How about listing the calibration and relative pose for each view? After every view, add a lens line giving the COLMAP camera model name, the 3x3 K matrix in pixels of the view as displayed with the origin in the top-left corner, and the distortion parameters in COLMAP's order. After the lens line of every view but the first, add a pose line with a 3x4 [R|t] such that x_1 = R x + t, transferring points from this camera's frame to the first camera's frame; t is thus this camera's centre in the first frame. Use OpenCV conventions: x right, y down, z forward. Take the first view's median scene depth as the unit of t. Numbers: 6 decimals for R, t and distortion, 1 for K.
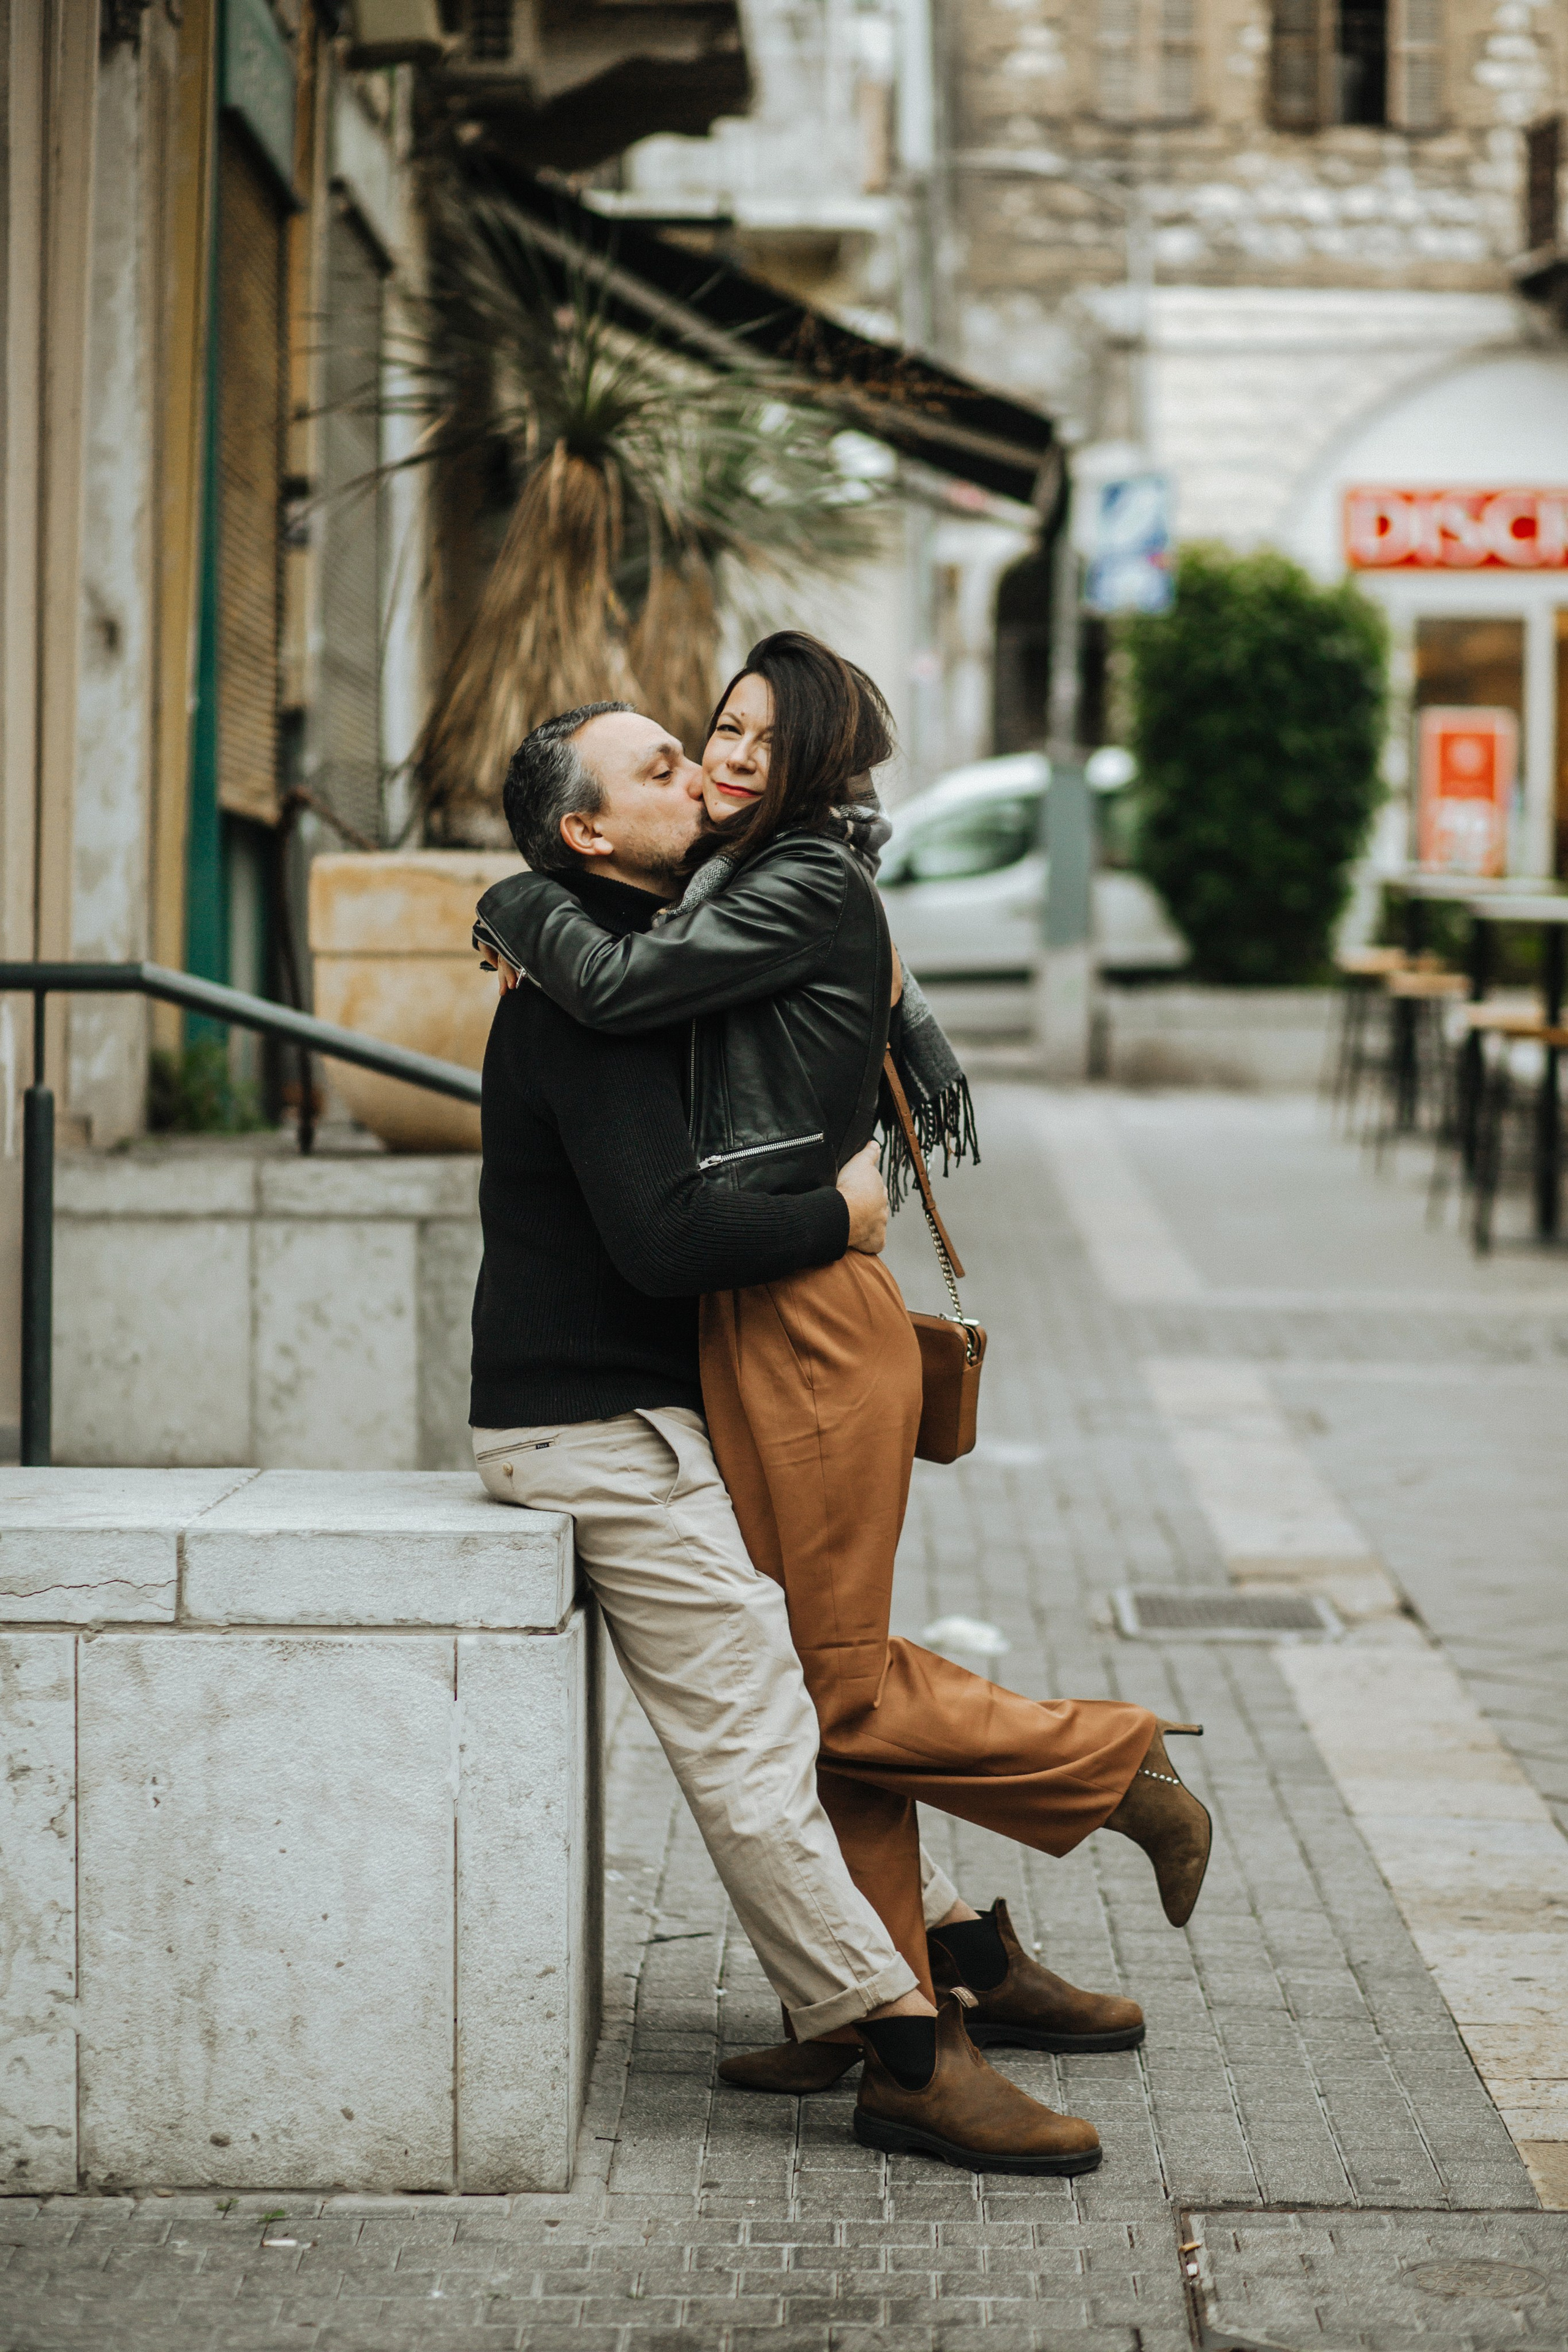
lens RADIAL K [[5803.5, 0, 784.0], [0, 5803.5, 1176.0], [0, 0, 1]] dist [-0.032533, -1.015212]
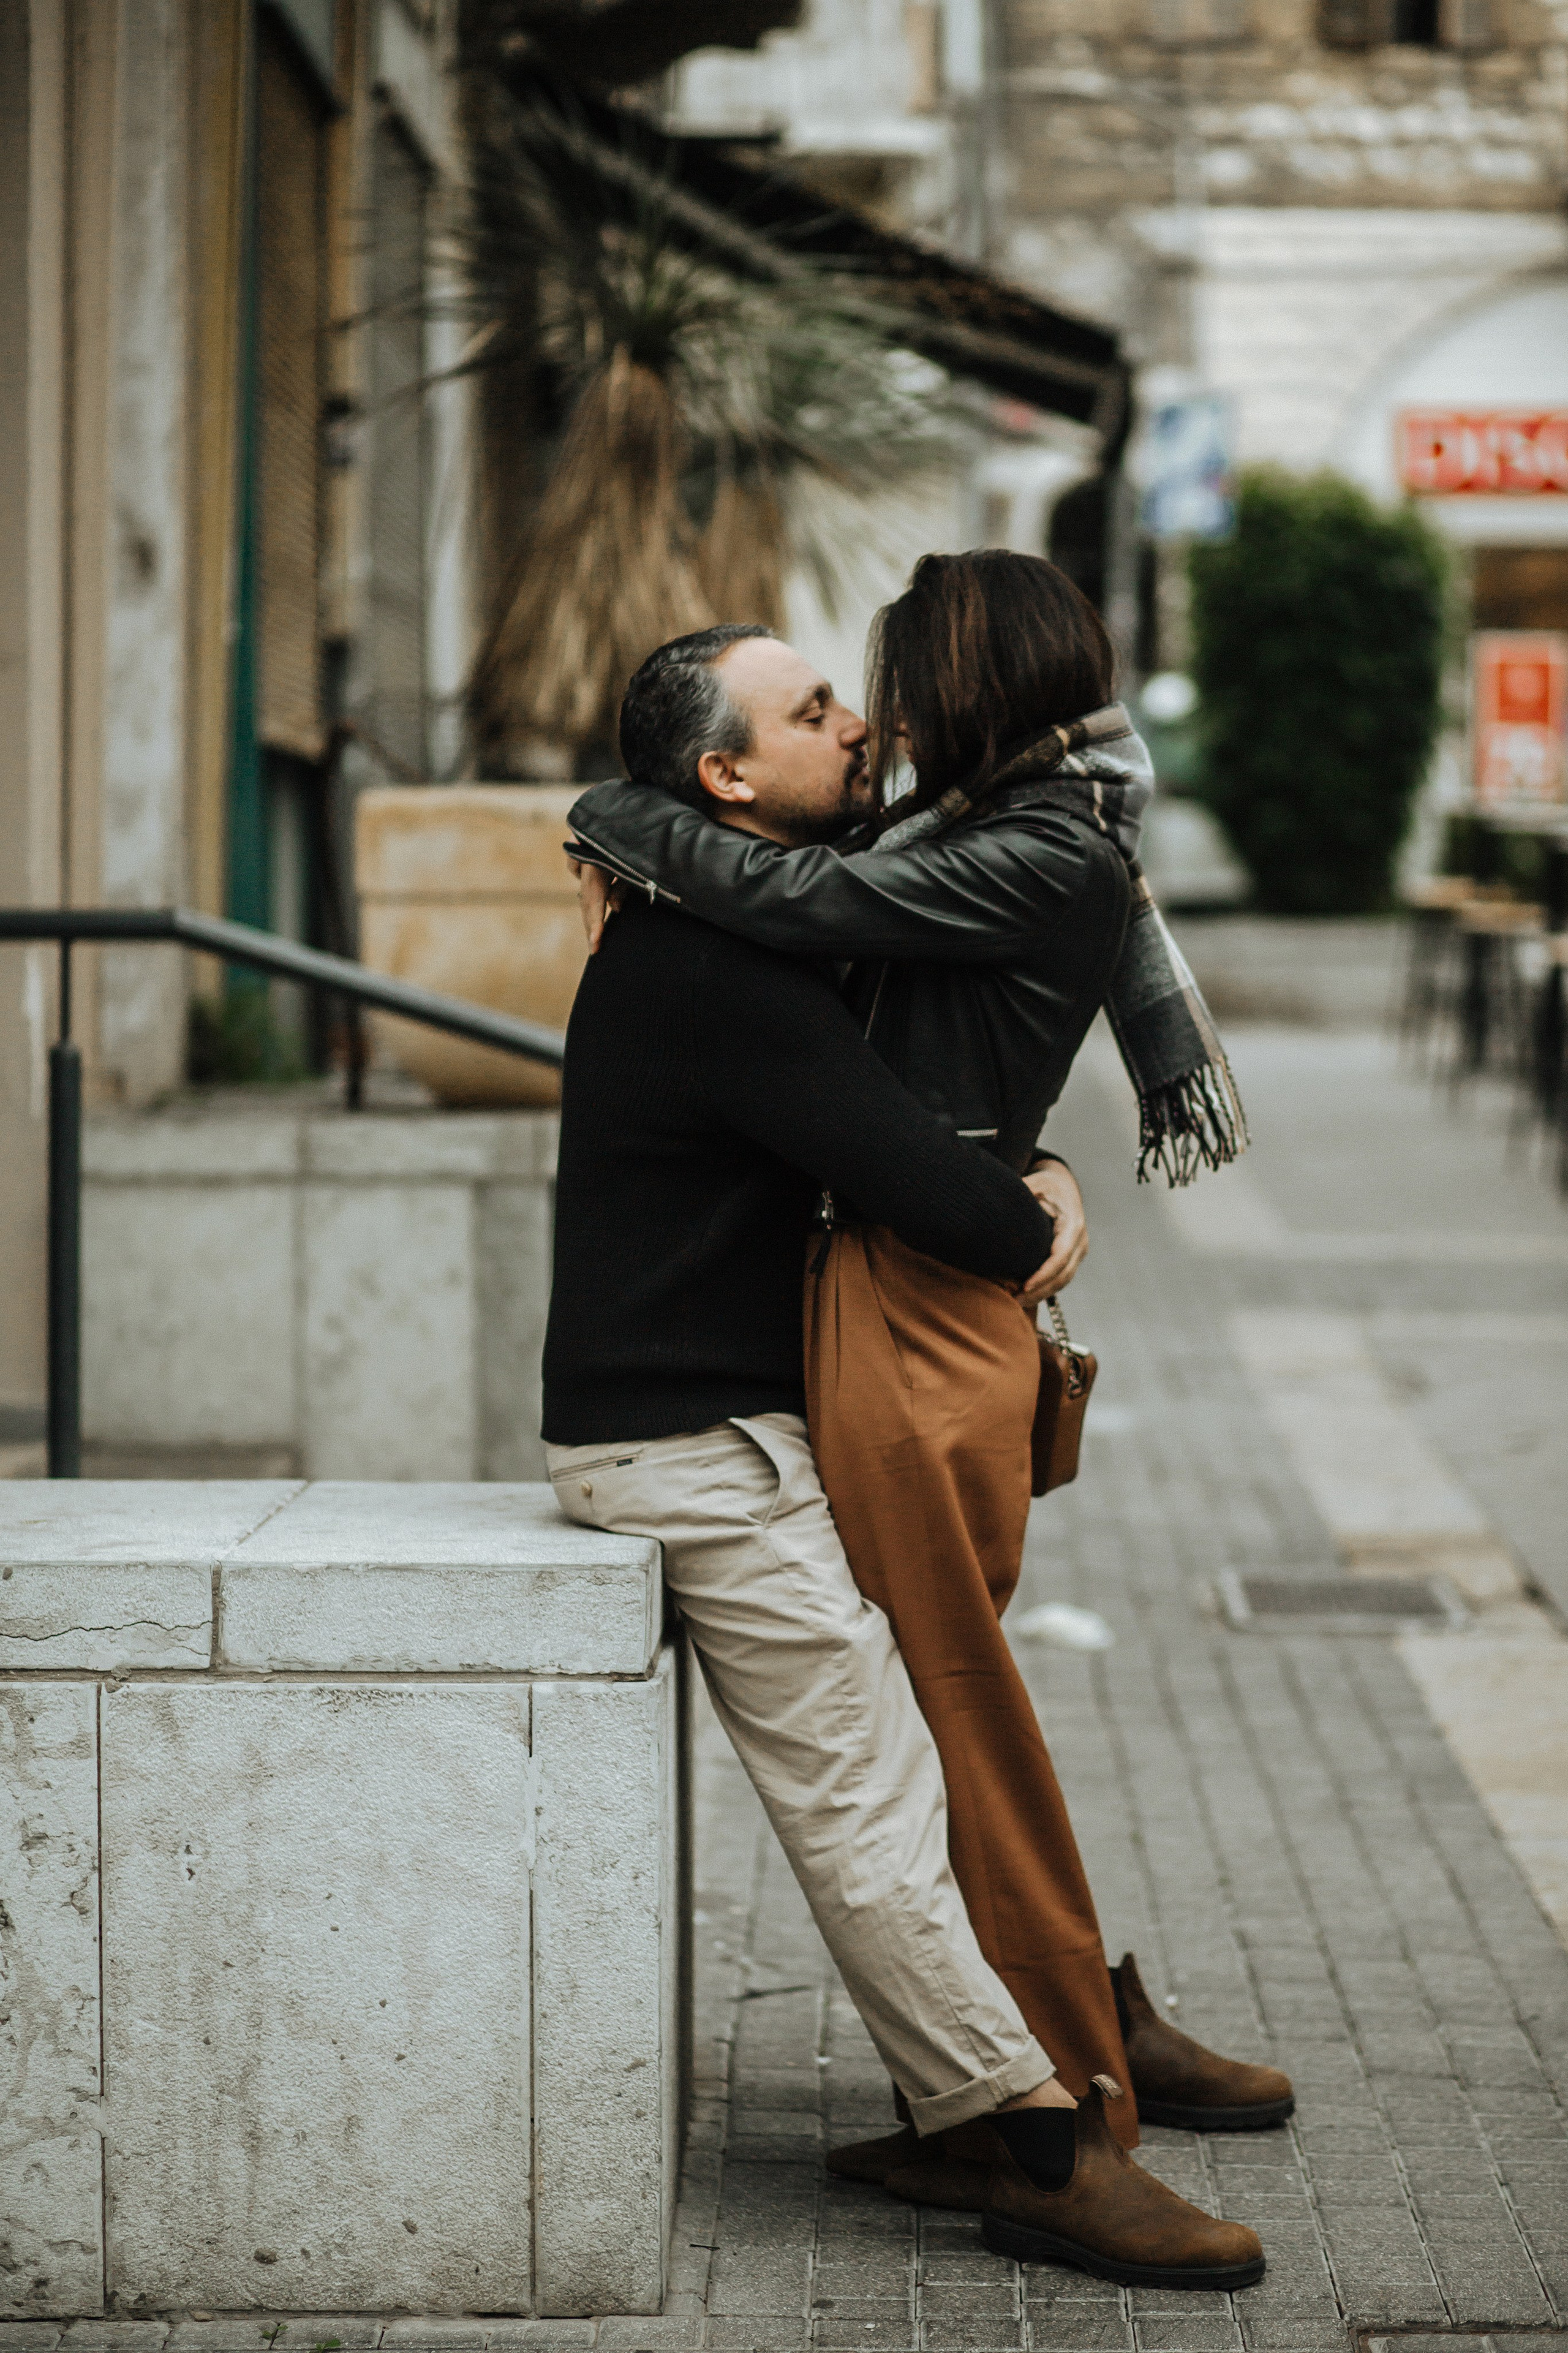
lens RADIAL K [[5805.5, 0, 784.0], [0, 5805.5, 1176.5], [0, 0, 1]] dist [-0.032533, -1.015212]
pose [[0.999958, -0.004675, -0.007826, -0.009068], [0.004767, 0.999919, 0.011834, -0.006325], [0.007770, -0.011871, 0.999899, 0.101900]]
